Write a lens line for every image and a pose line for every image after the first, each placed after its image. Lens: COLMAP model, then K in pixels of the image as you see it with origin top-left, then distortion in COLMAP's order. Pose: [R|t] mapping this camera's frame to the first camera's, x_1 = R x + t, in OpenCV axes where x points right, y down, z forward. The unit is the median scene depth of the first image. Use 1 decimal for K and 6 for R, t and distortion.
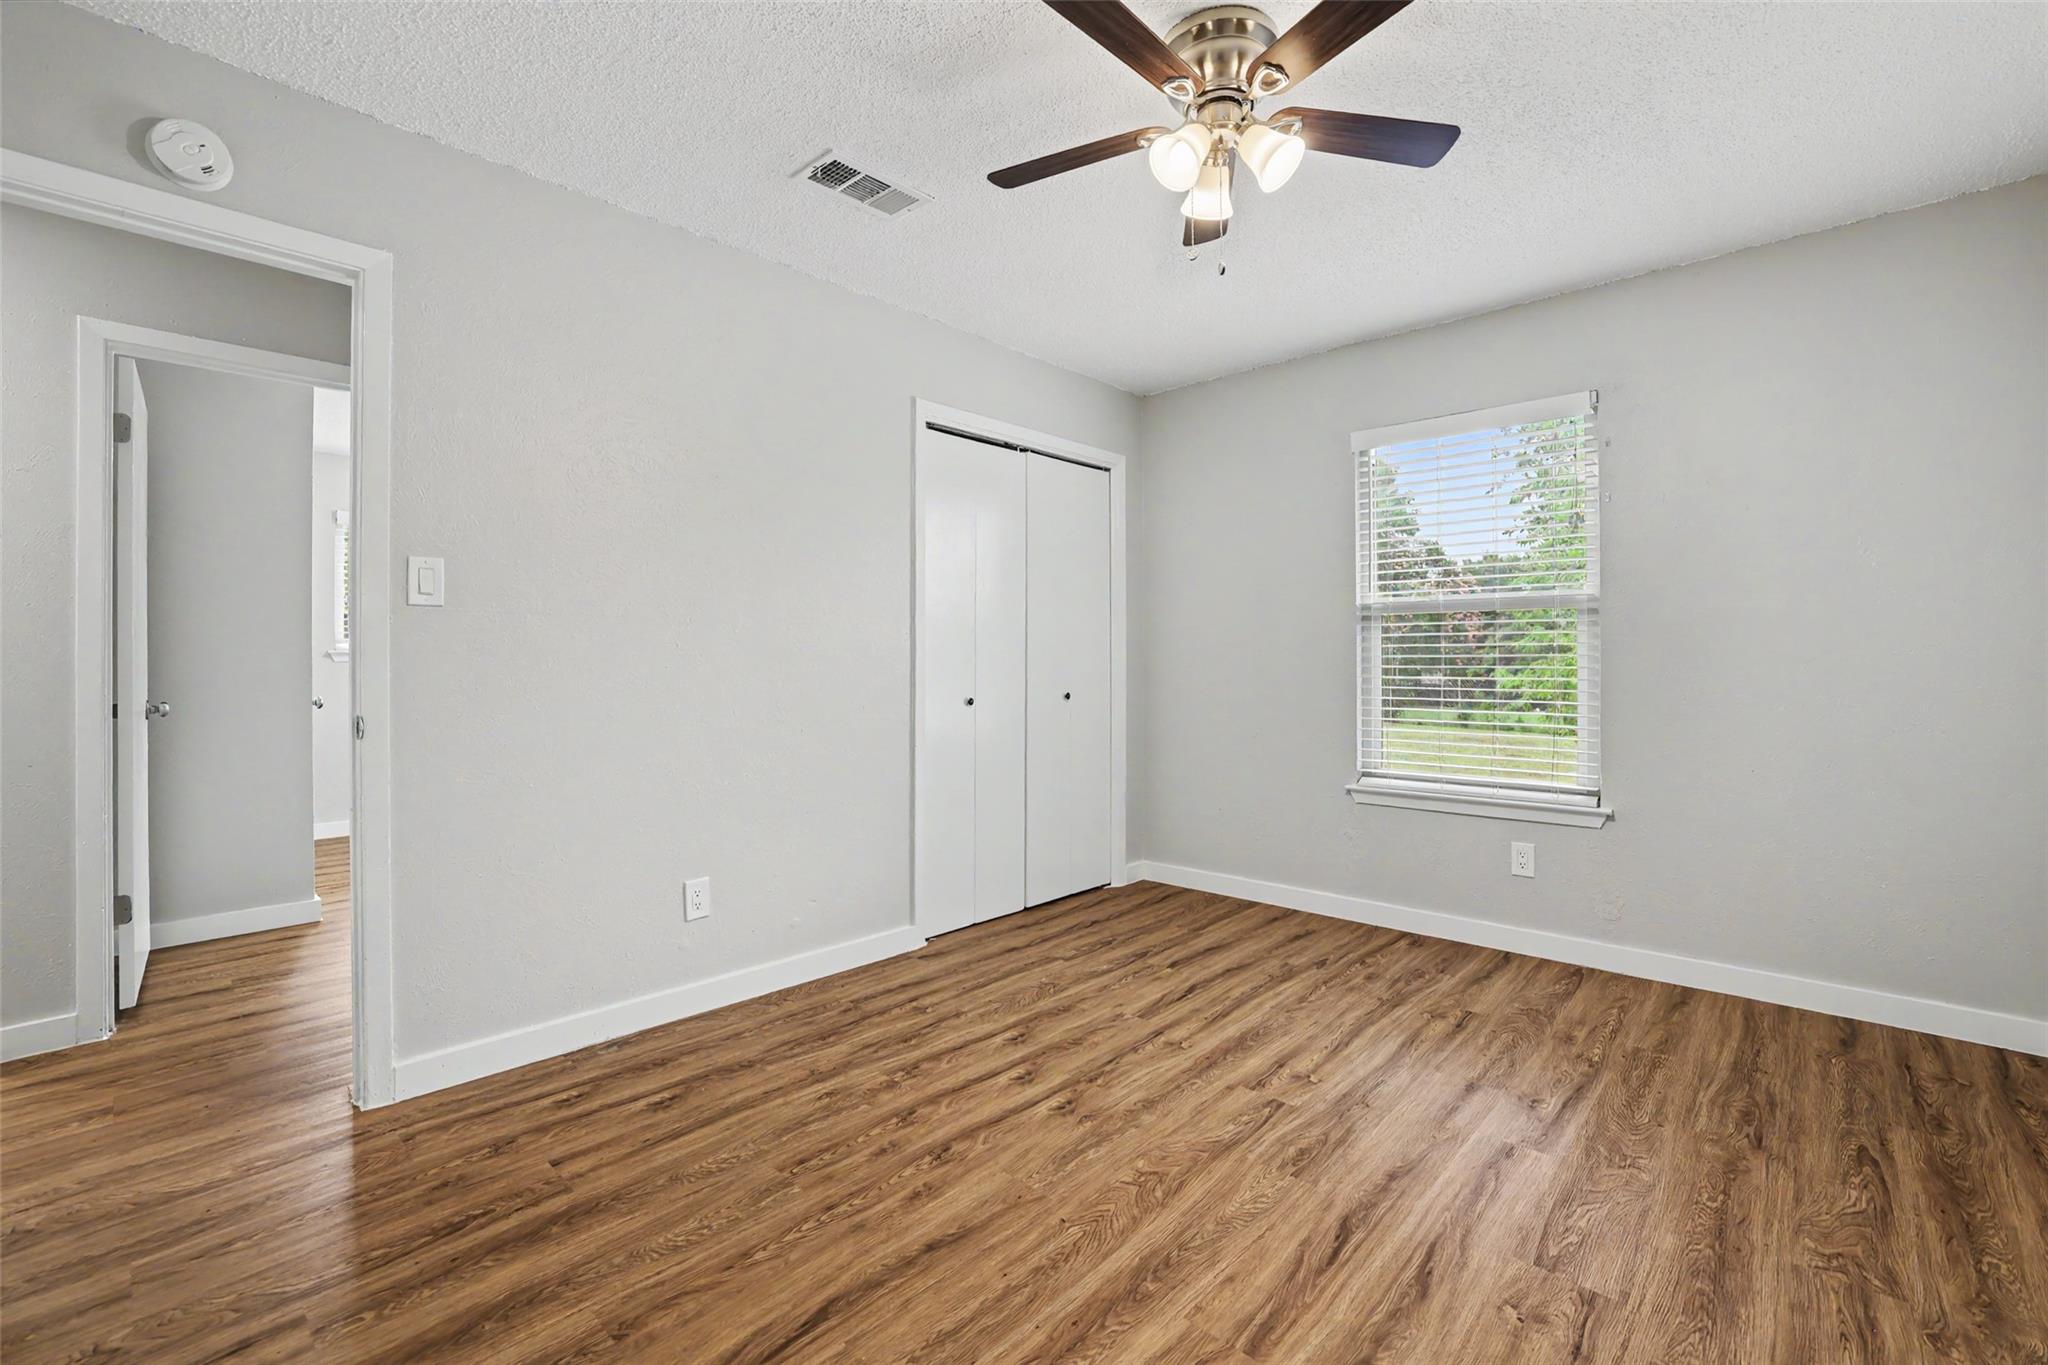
lens RADIAL K [[897.4, 0, 1012.0], [0, 897.4, 655.6], [0, 0, 1]] dist [-0.049843, 0.017680]
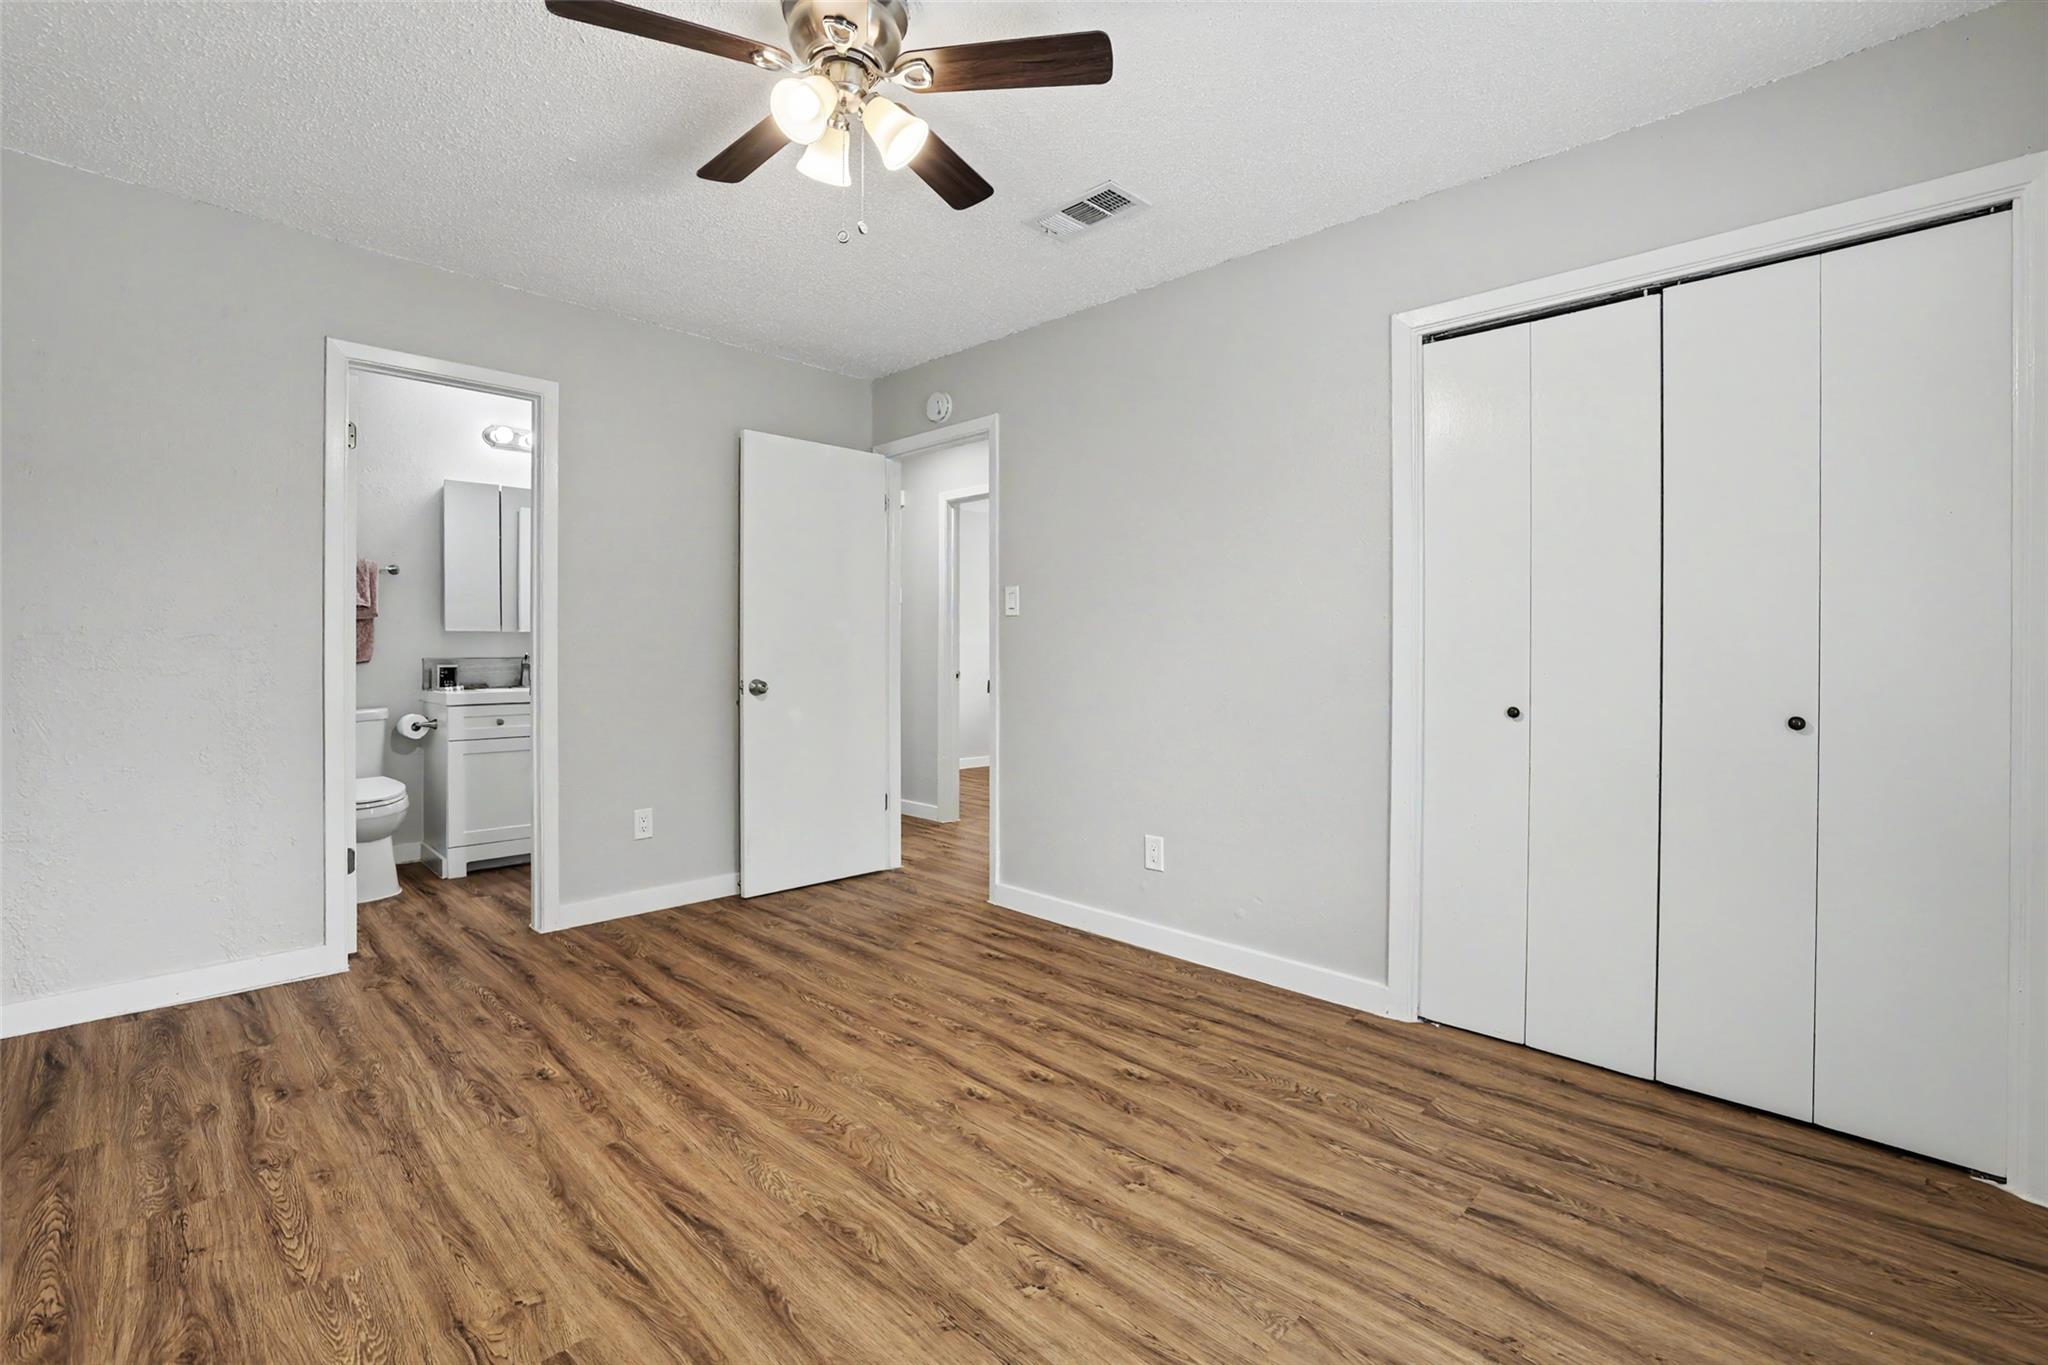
lens RADIAL K [[897.4, 0, 1012.0], [0, 897.4, 655.6], [0, 0, 1]] dist [-0.049843, 0.017680]
pose [[-0.024150, 0.005475, -0.999693, 0.928141], [-0.002647, 0.999981, 0.005541, 0.008463], [0.999705, 0.002780, -0.024135, 0.941613]]
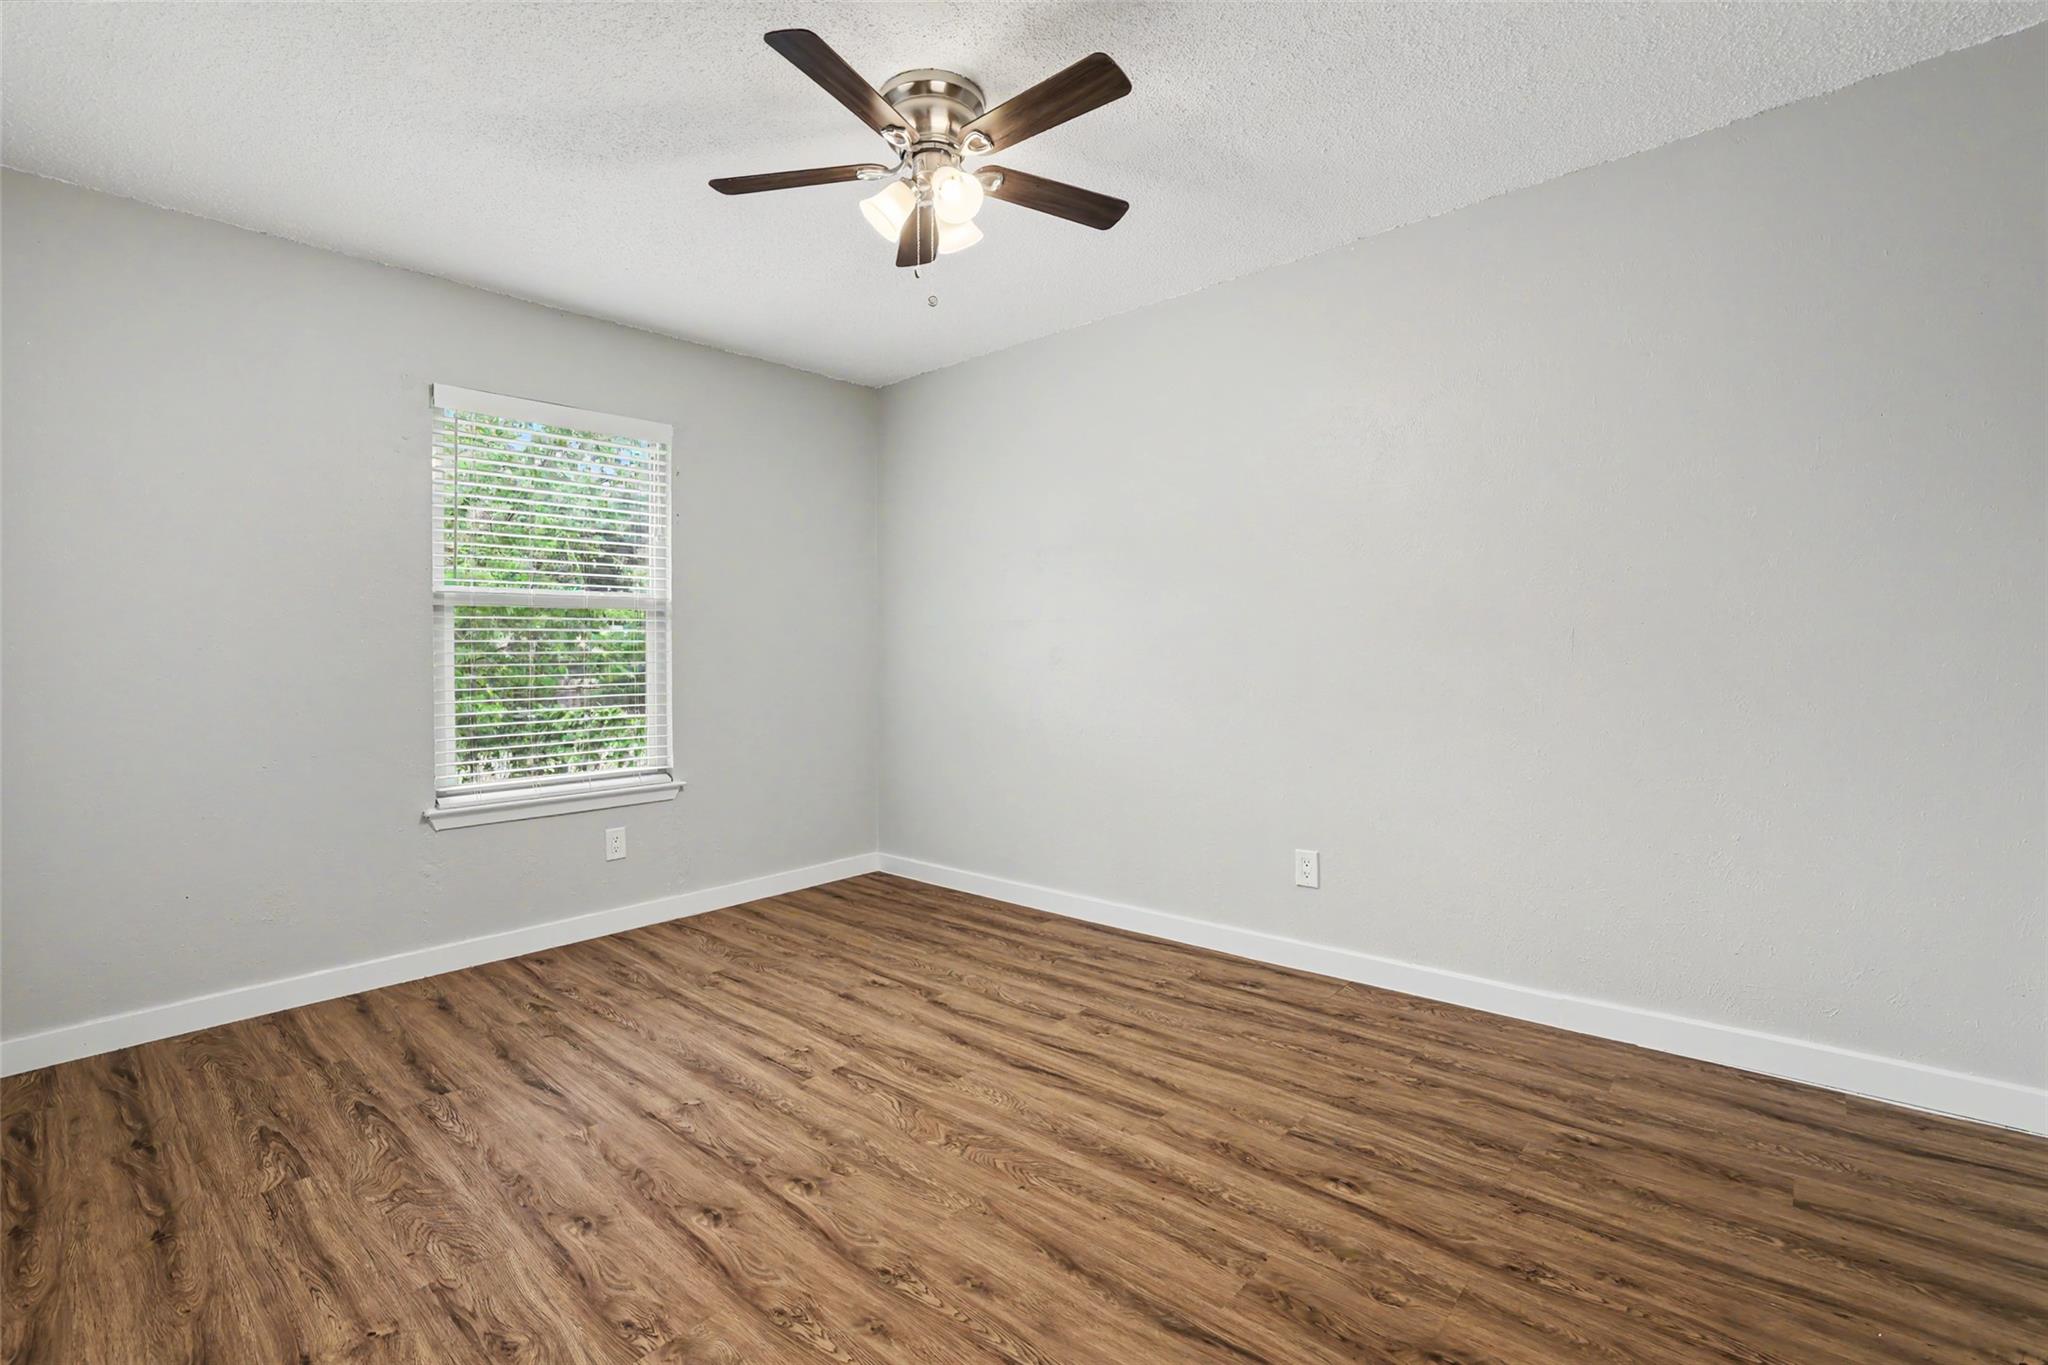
lens RADIAL K [[907.2, 0, 1036.8], [0, 907.2, 661.2], [0, 0, 1]] dist [-0.048068, 0.018124]
pose [[-0.044530, -0.009204, 0.998966, -0.699446], [0.007024, 0.999930, 0.009526, 0.005276], [-0.998983, 0.007441, -0.044462, 0.720036]]
